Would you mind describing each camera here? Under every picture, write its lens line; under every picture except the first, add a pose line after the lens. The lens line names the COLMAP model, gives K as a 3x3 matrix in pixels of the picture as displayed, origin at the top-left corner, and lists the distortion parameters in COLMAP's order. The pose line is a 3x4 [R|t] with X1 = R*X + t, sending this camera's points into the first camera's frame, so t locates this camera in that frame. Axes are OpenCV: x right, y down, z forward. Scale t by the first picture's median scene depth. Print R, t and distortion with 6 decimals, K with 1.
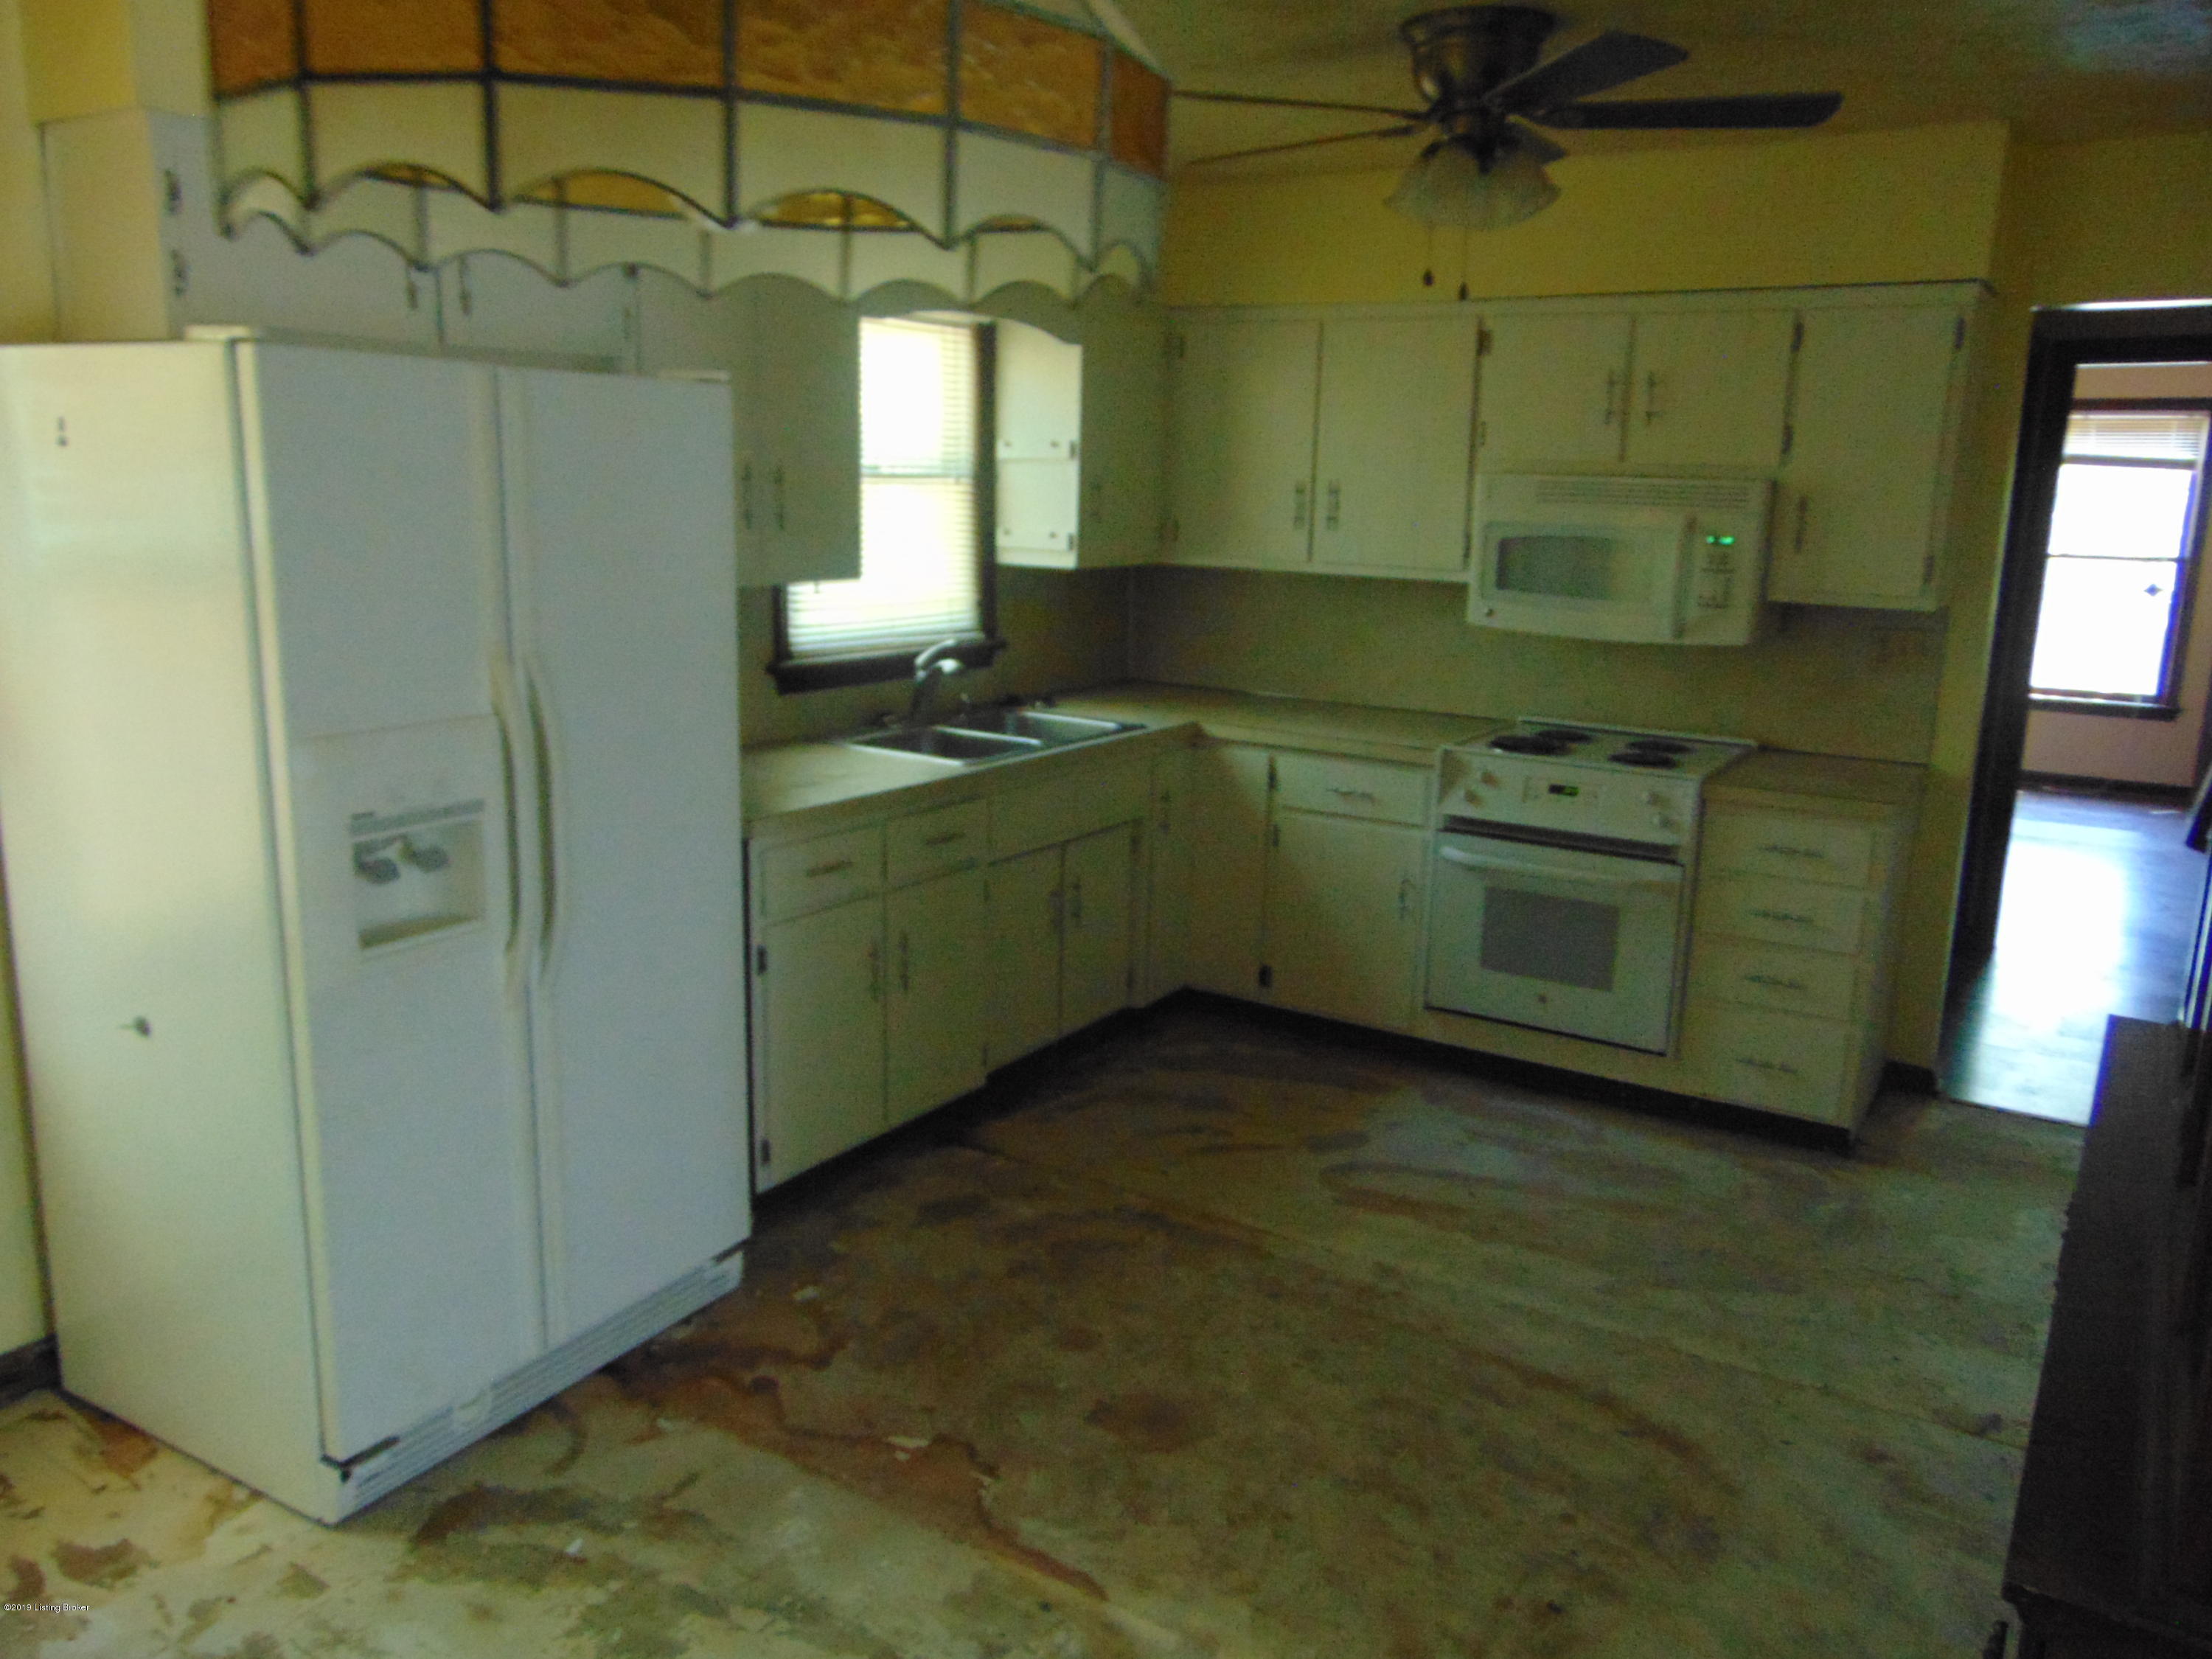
lens RADIAL K [[1622.4, 0, 1103.8], [0, 1622.4, 813.1], [0, 0, 1]] dist [-0.031271, 0.016477]
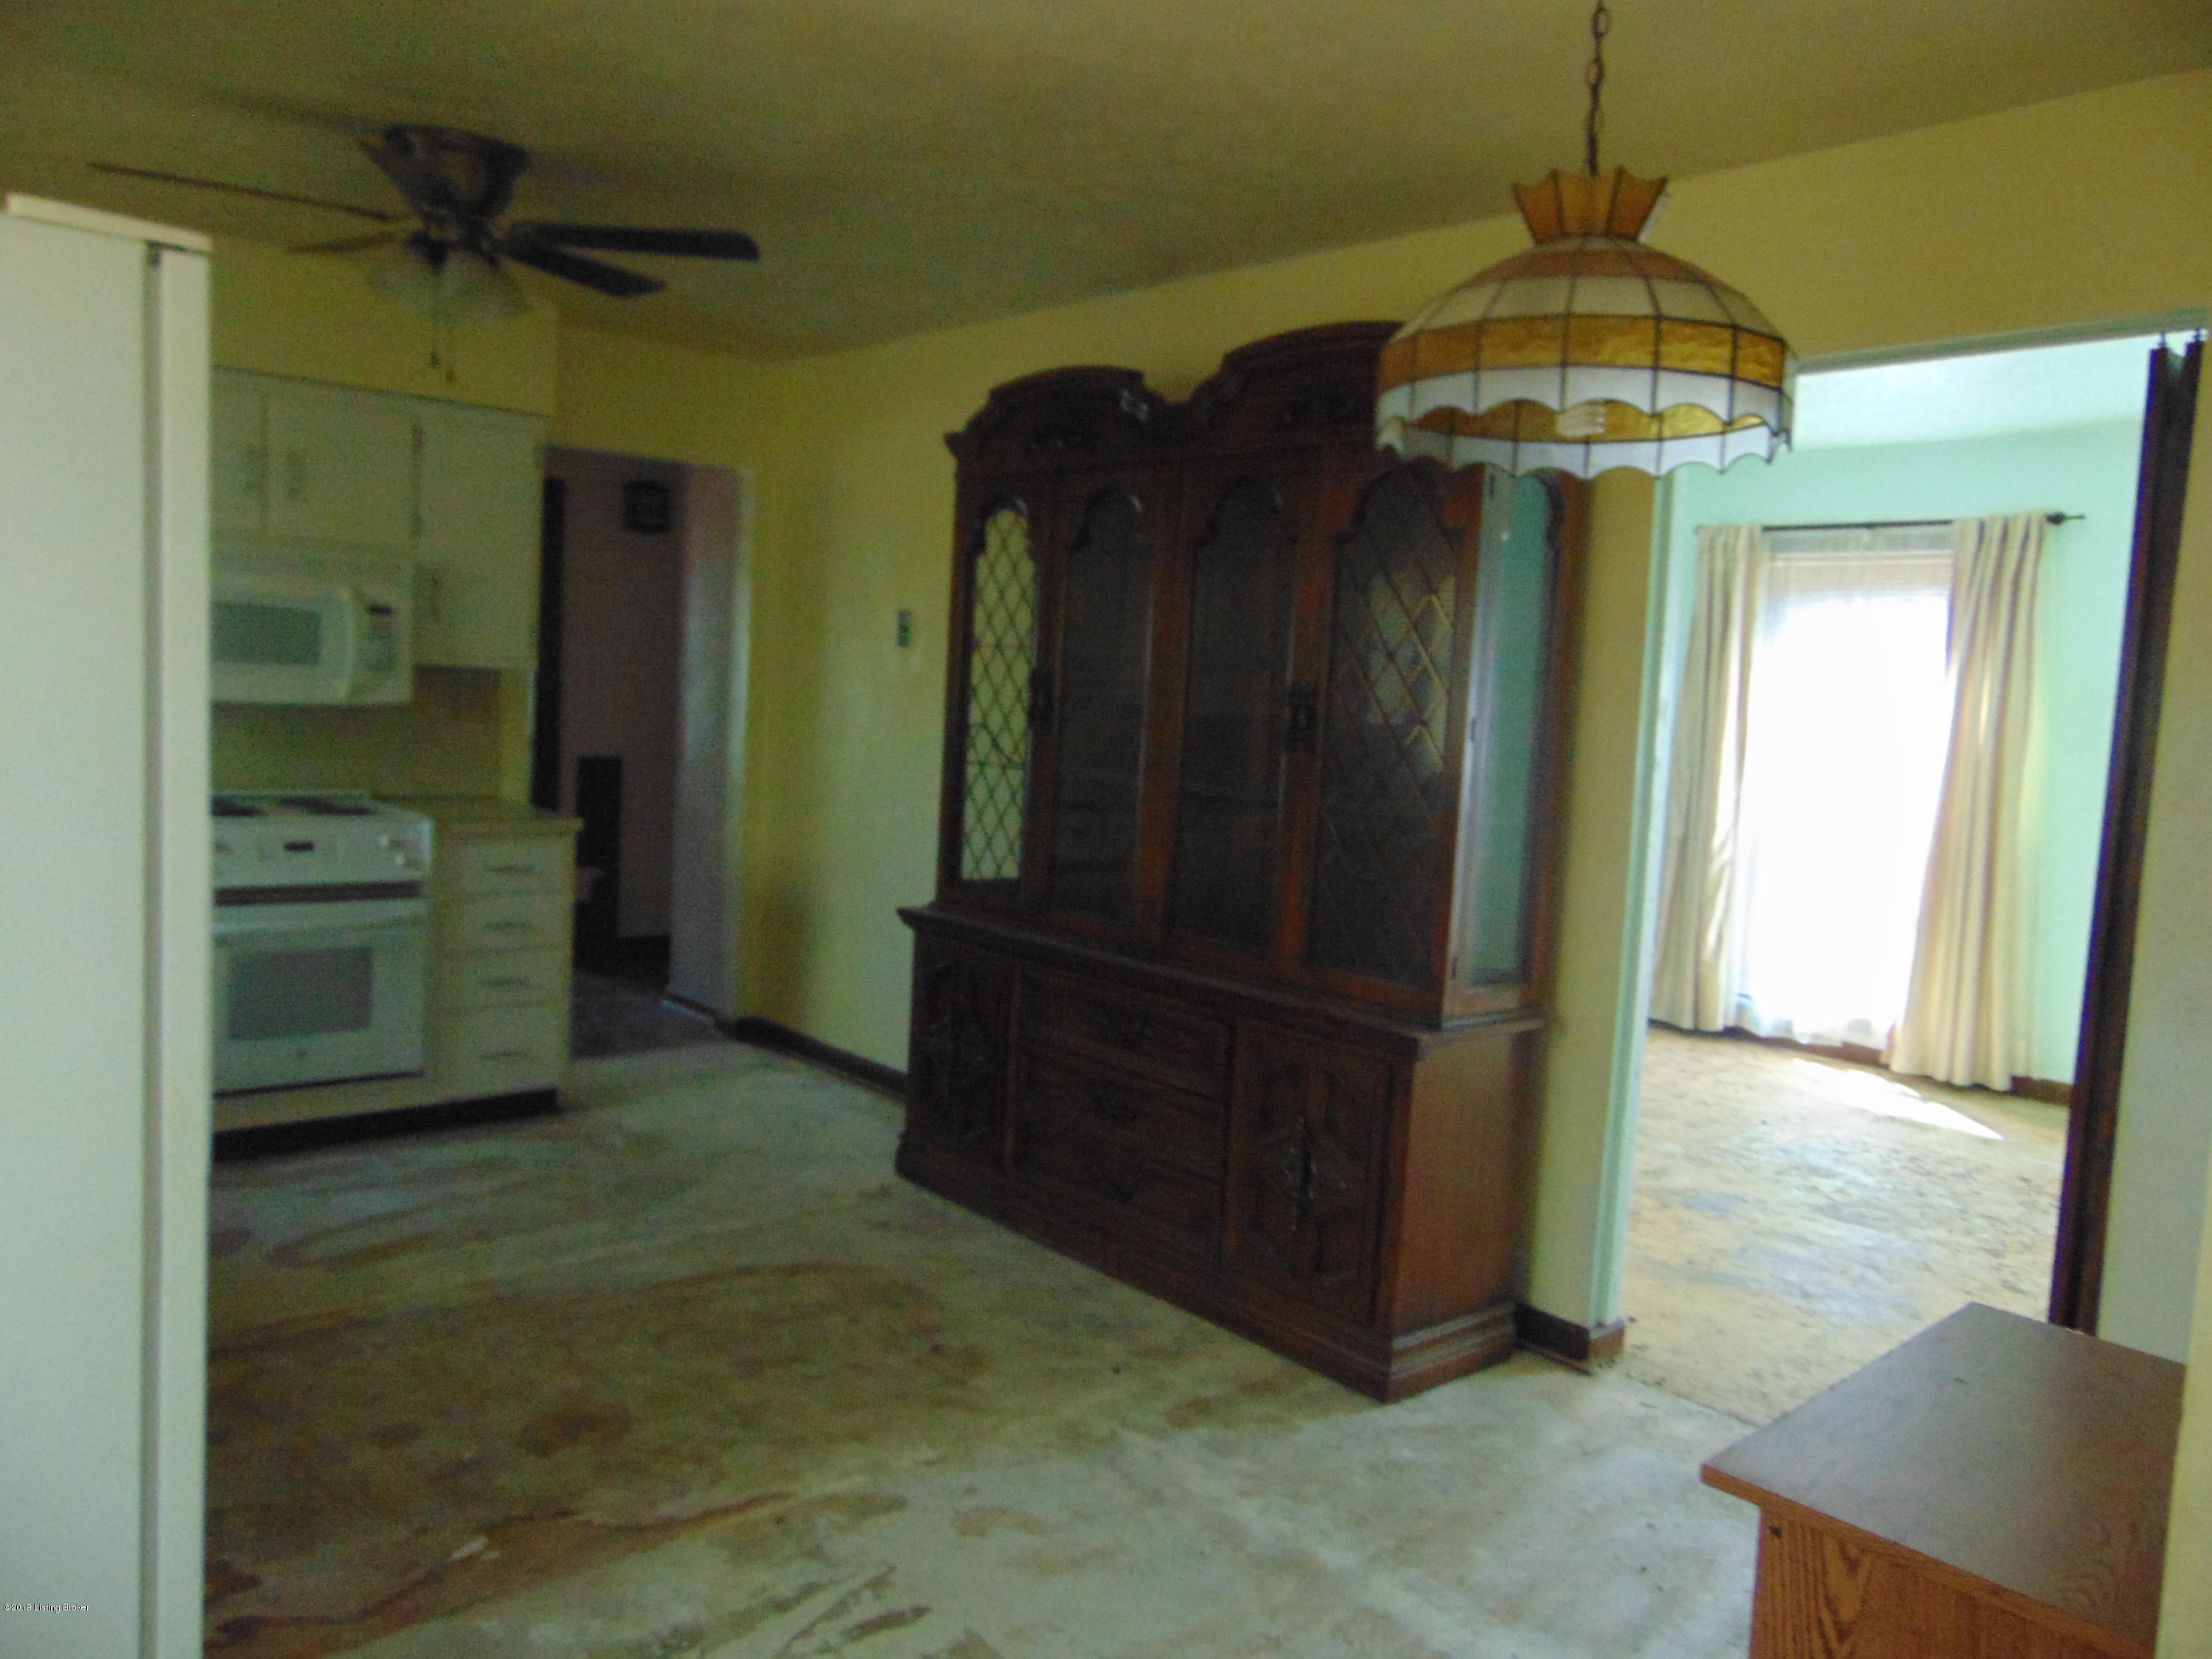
lens RADIAL K [[1622.4, 0, 1112.7], [0, 1622.4, 839.9], [0, 0, 1]] dist [-0.031271, 0.016477]
pose [[0.264284, -0.103222, 0.958905, -0.715261], [0.139418, 0.987902, 0.067918, -0.020506], [-0.954315, 0.115739, 0.275478, 0.283715]]
